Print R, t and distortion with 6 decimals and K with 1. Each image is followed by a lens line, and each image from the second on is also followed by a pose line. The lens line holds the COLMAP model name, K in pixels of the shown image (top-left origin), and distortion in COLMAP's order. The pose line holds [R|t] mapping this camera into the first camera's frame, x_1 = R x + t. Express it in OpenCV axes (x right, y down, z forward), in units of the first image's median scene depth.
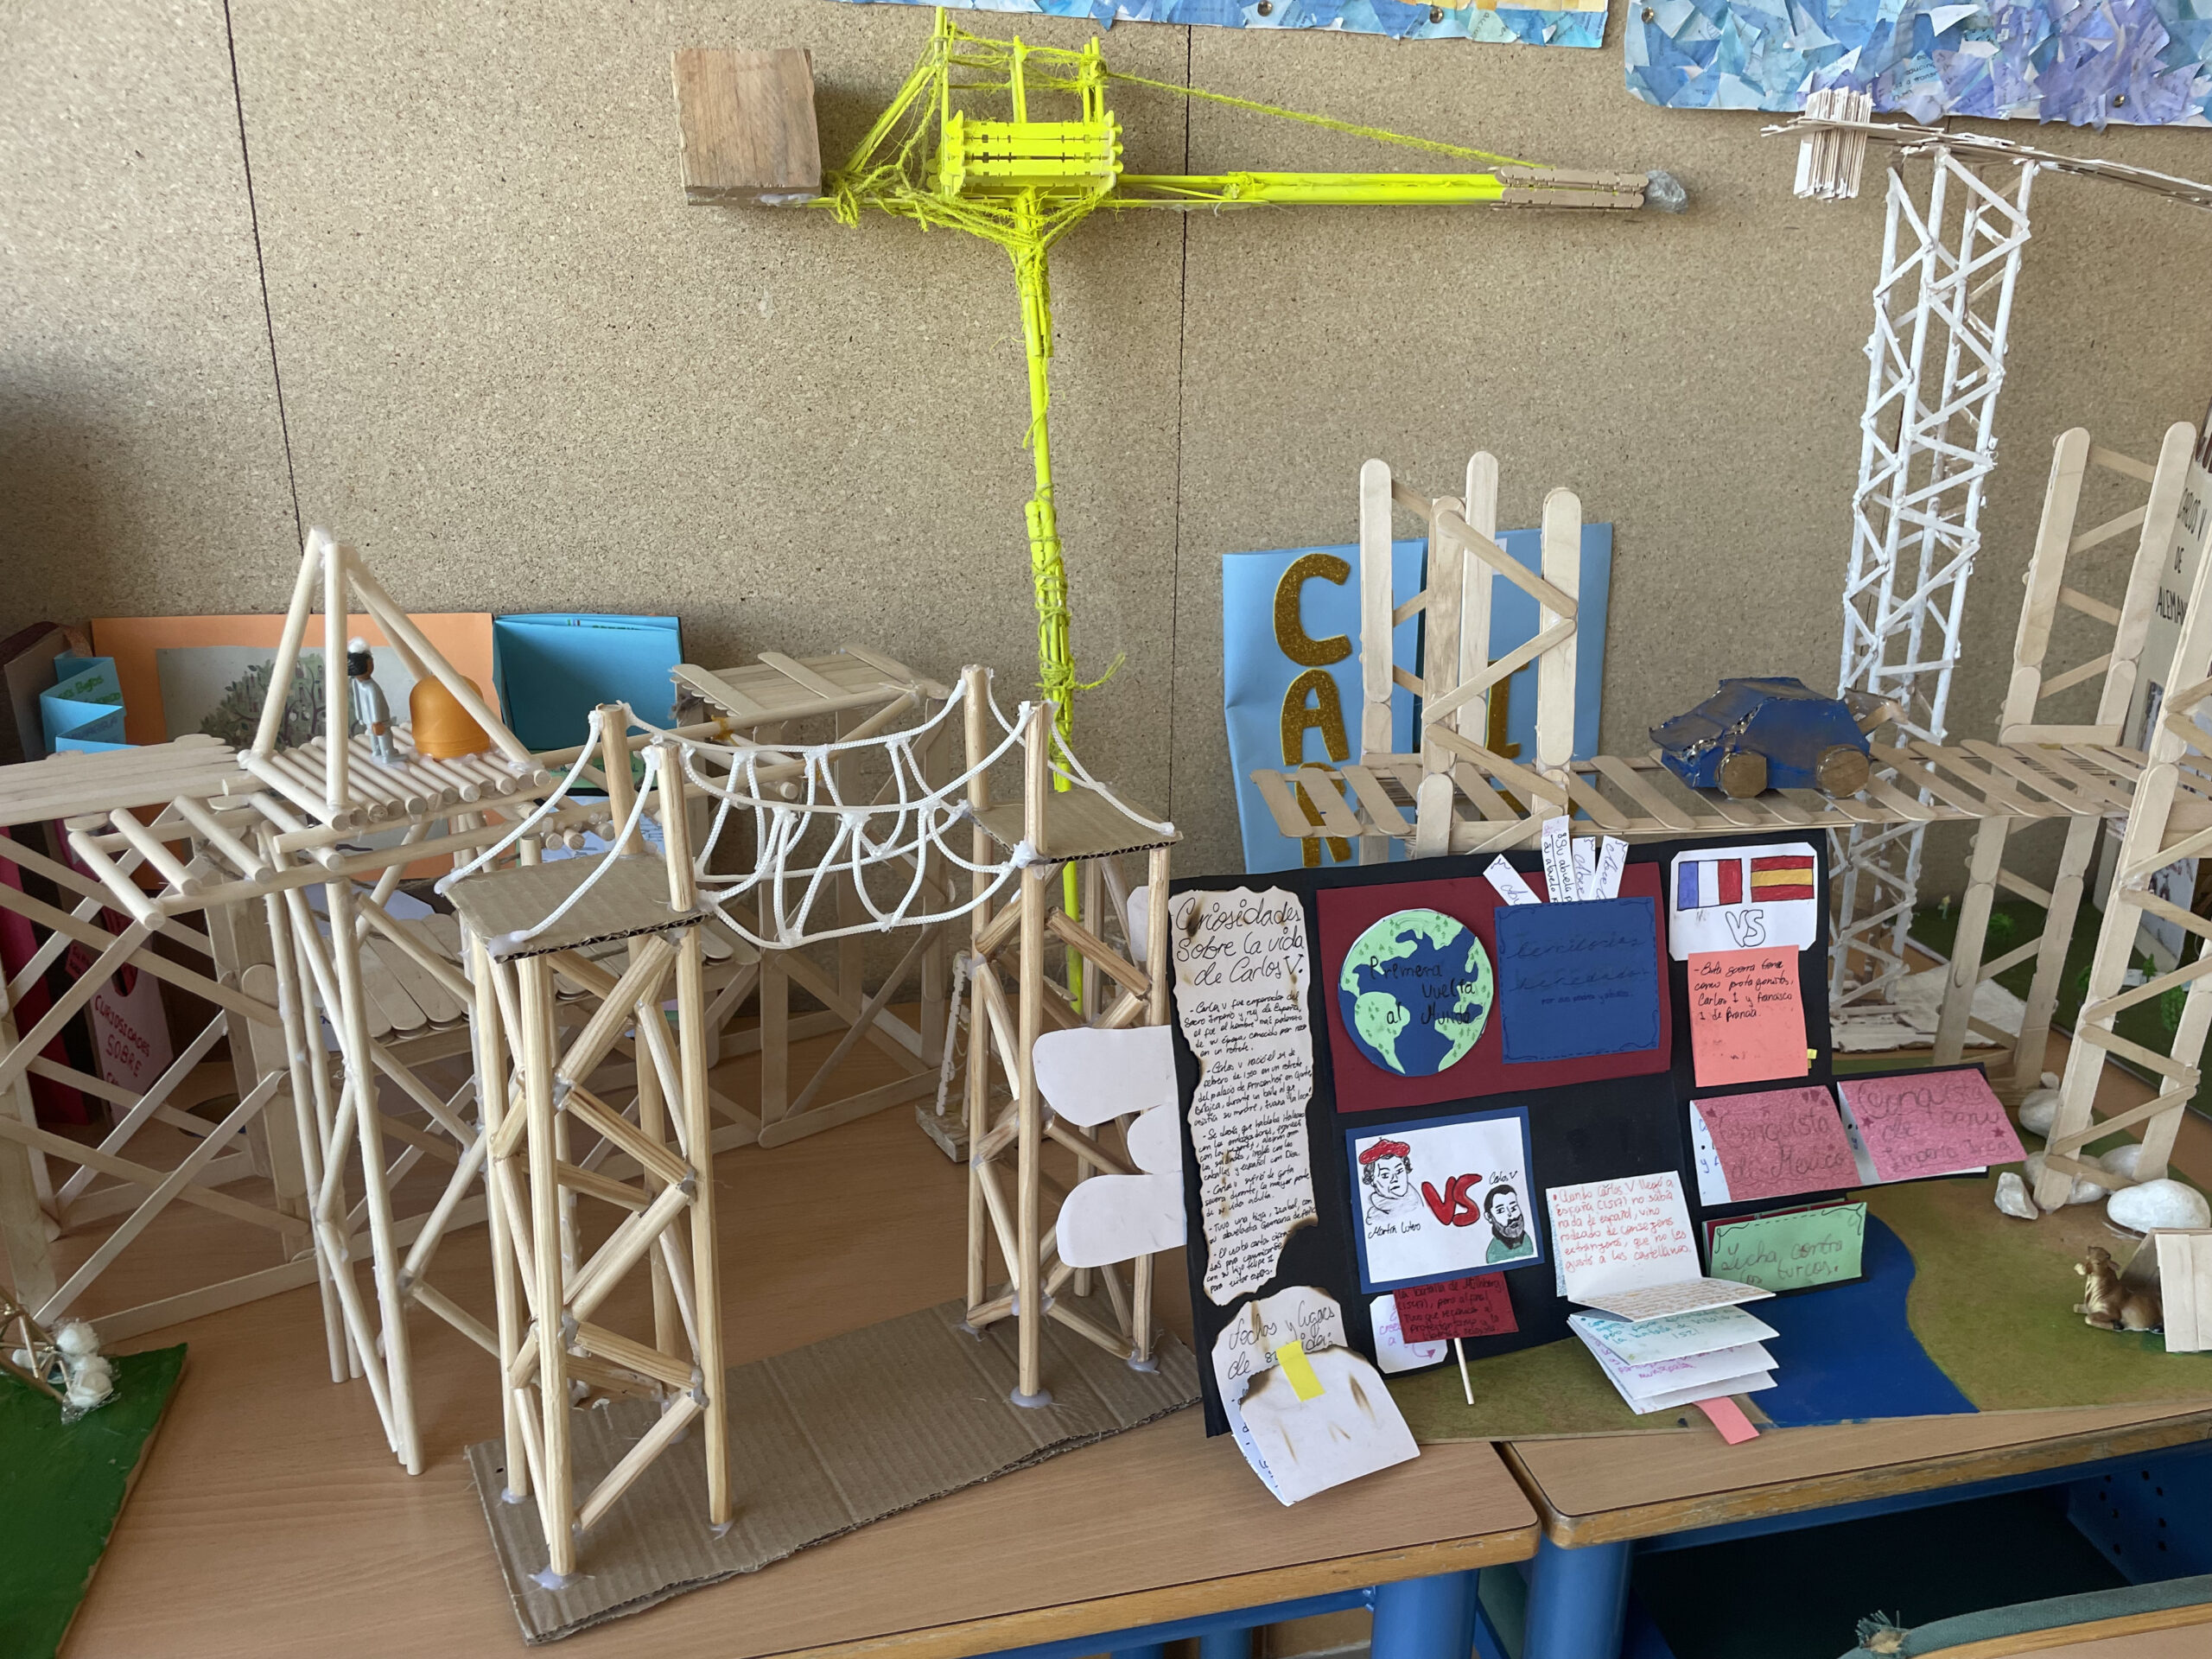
lens RADIAL K [[1697.5, 0, 1114.4], [0, 1697.5, 820.2], [0, 0, 1]] dist [0.085750, -0.114850]
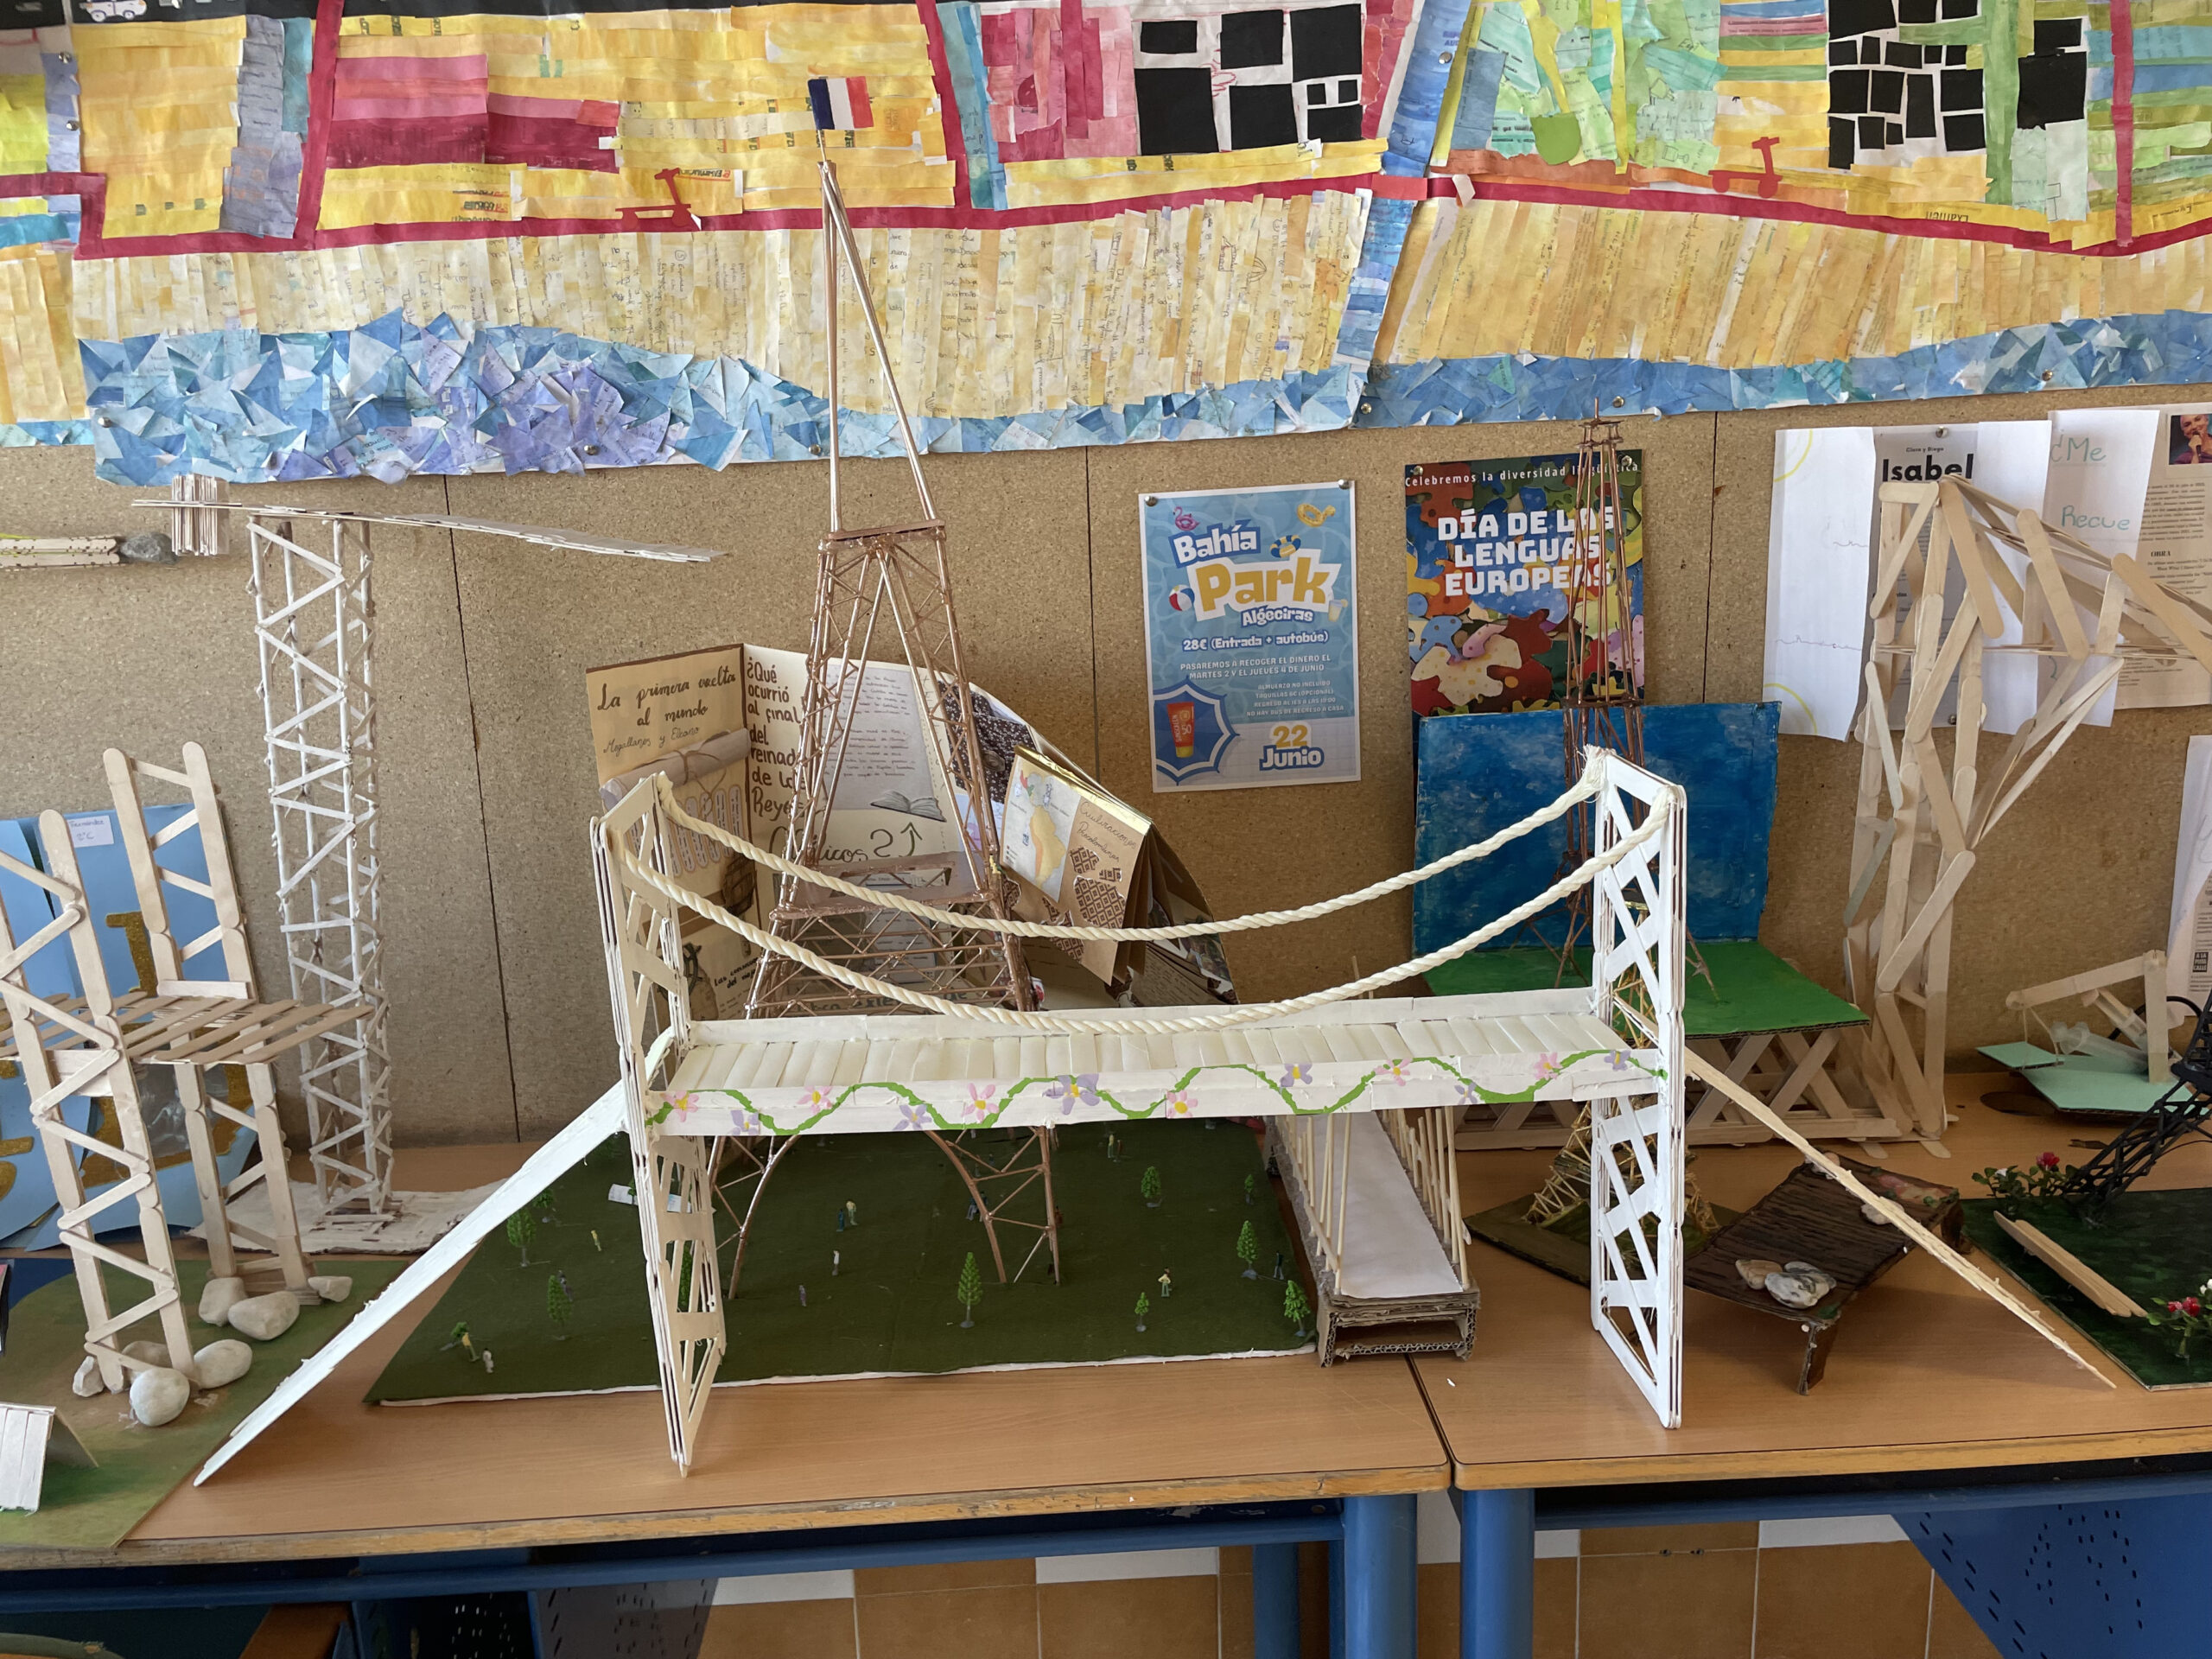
lens RADIAL K [[1697.5, 0, 1057.4], [0, 1697.5, 817.5], [0, 0, 1]] dist [0.085750, -0.114850]
pose [[0.976534, -0.008156, -0.215209, 1.203492], [-0.013834, 0.994843, -0.100477, -0.048157], [0.214918, 0.101096, 0.971385, -0.070653]]
